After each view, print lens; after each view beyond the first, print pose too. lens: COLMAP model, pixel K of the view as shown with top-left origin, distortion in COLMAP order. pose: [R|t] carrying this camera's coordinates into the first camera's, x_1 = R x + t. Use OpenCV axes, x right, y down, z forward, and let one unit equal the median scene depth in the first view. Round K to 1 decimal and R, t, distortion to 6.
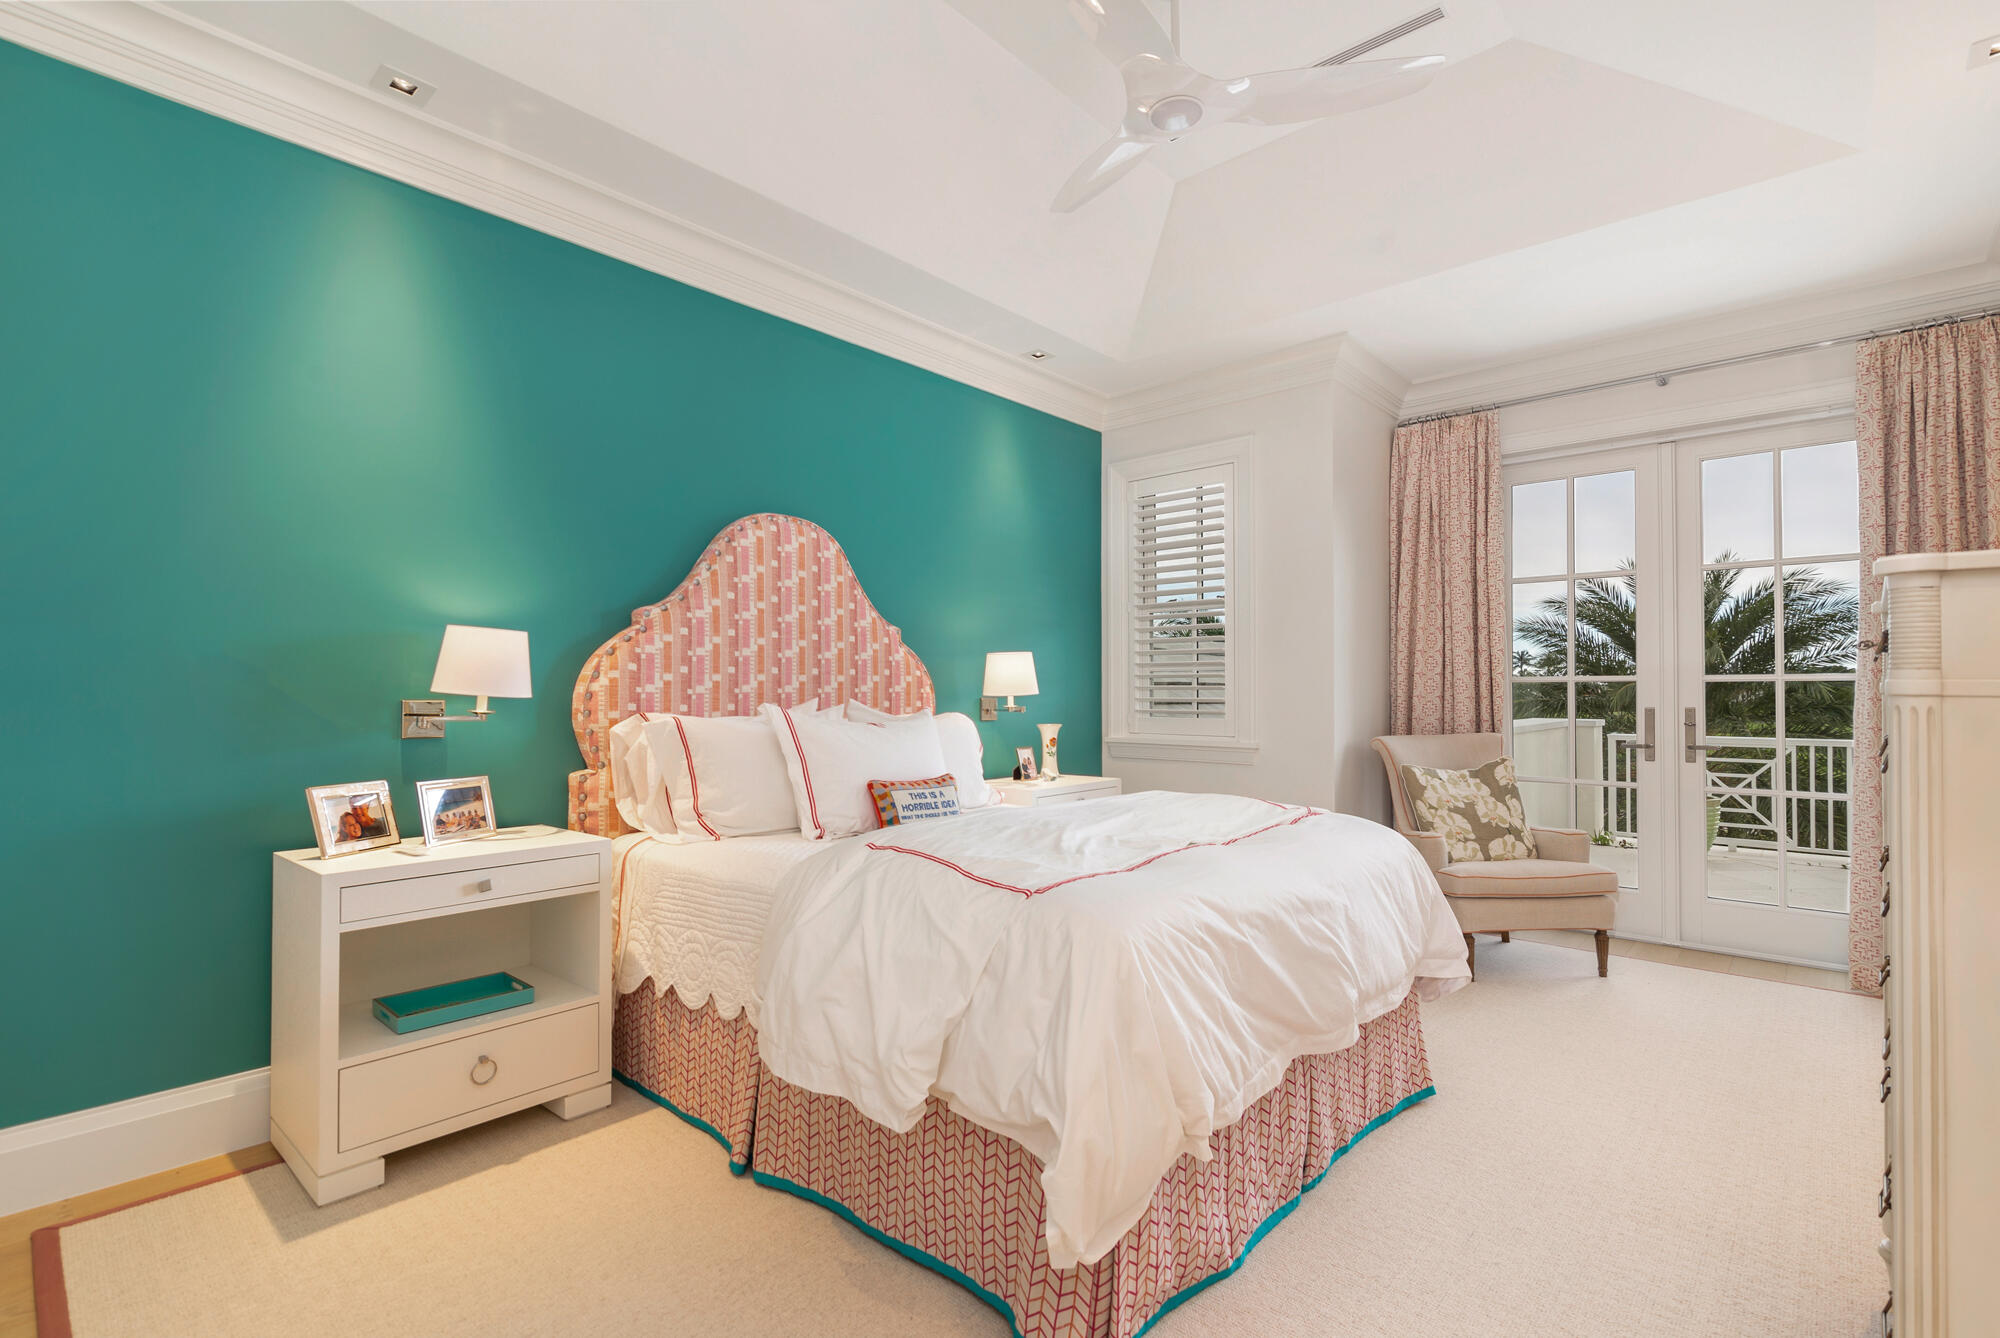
lens RADIAL K [[927.4, 0, 998.2], [0, 927.4, 684.2], [0, 0, 1]] dist [-0.000814, -0.000290]
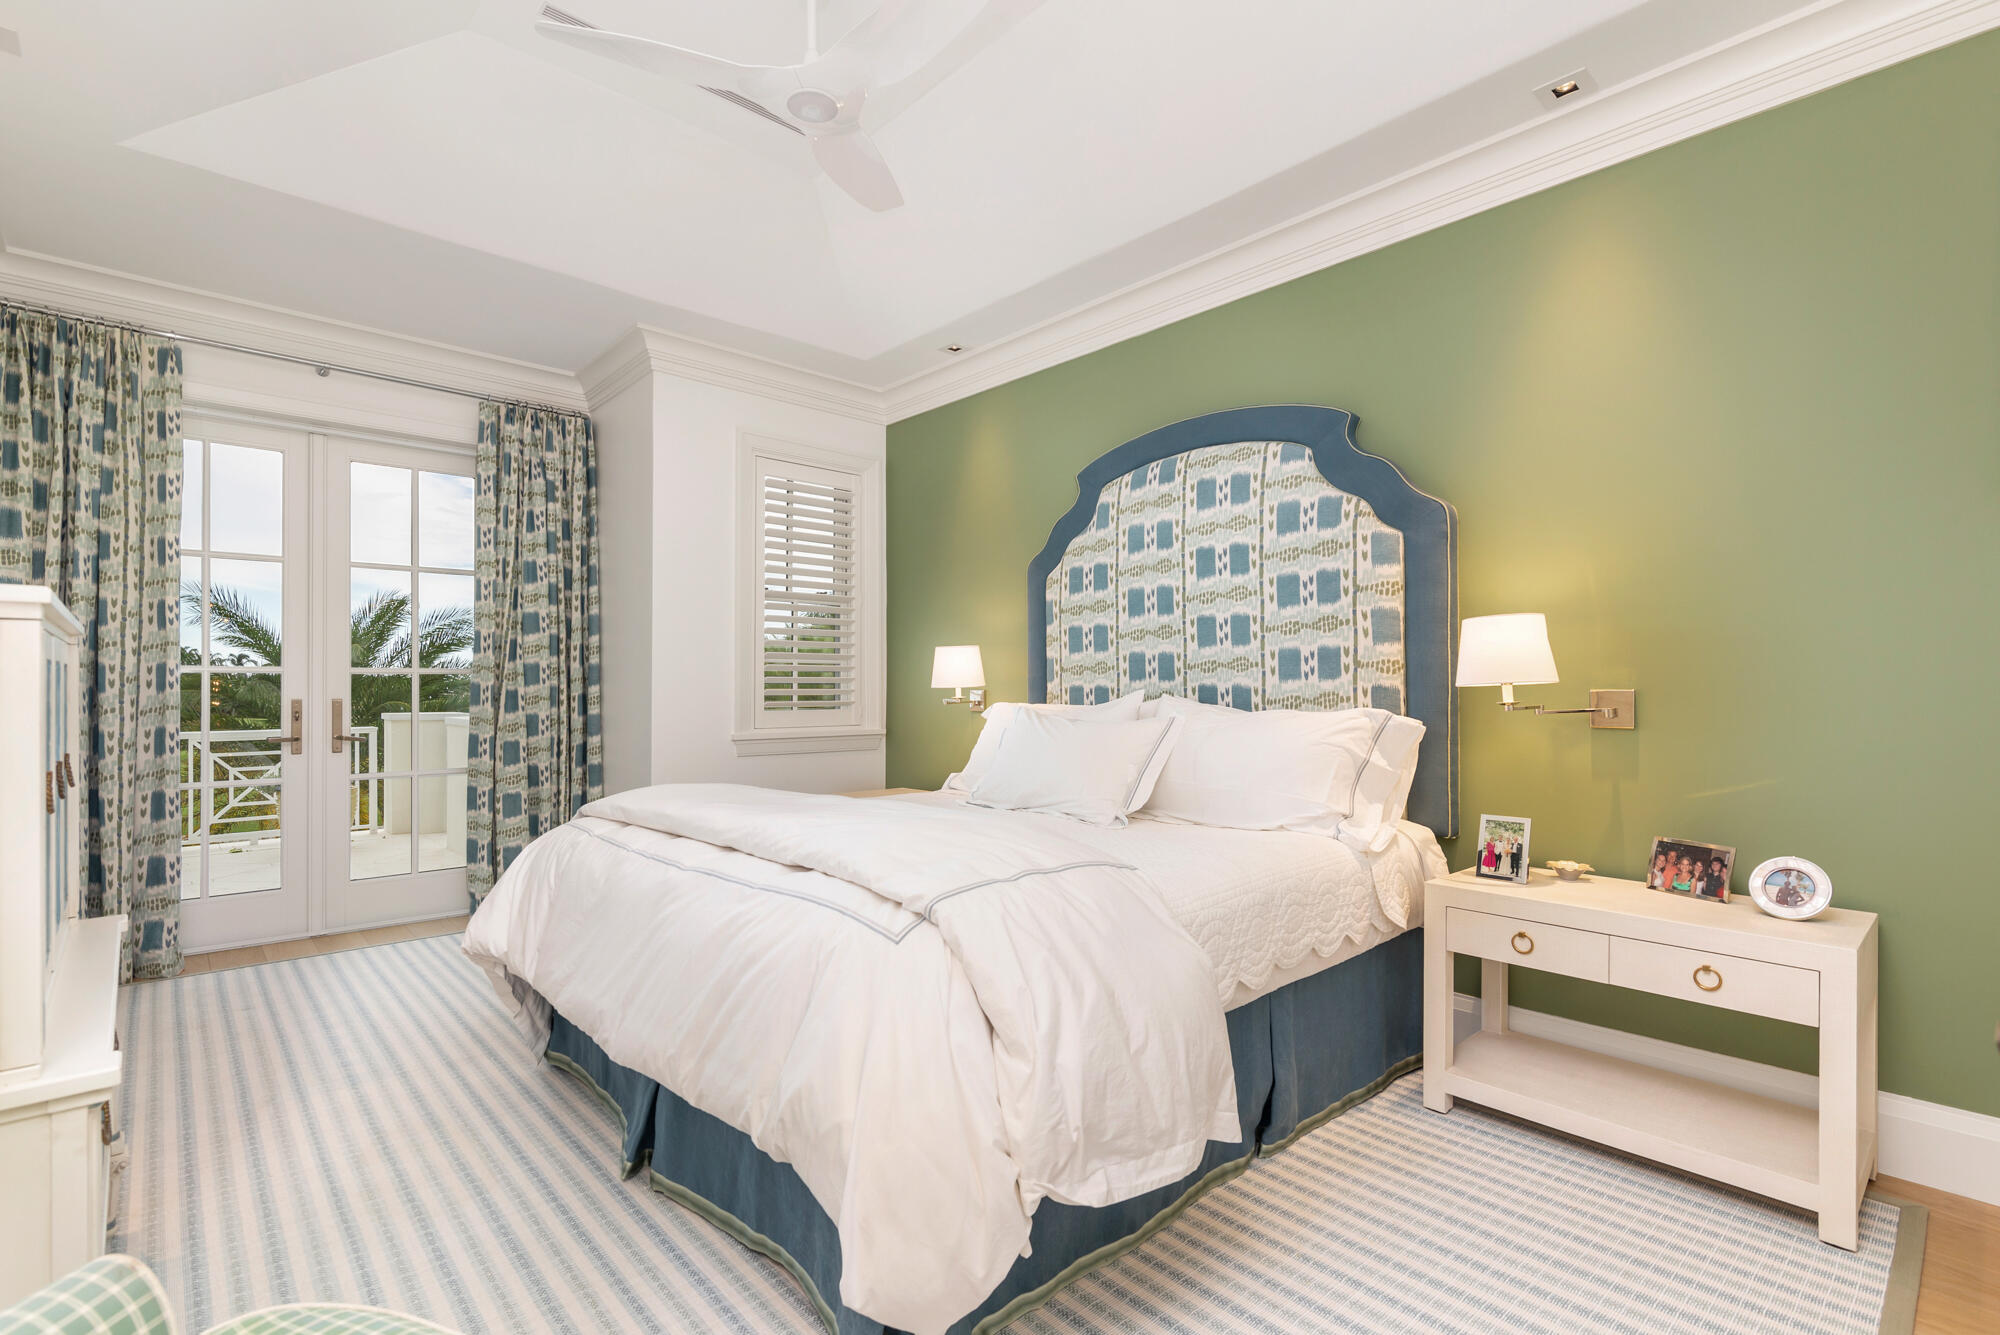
lens RADIAL K [[927.4, 0, 998.2], [0, 927.4, 682.7], [0, 0, 1]] dist [-0.000814, -0.000290]
pose [[0.100326, 0.006065, 0.994936, -0.196781], [-0.012664, 0.999908, -0.004819, 0.002336], [-0.994874, -0.012117, 0.100393, 0.173411]]
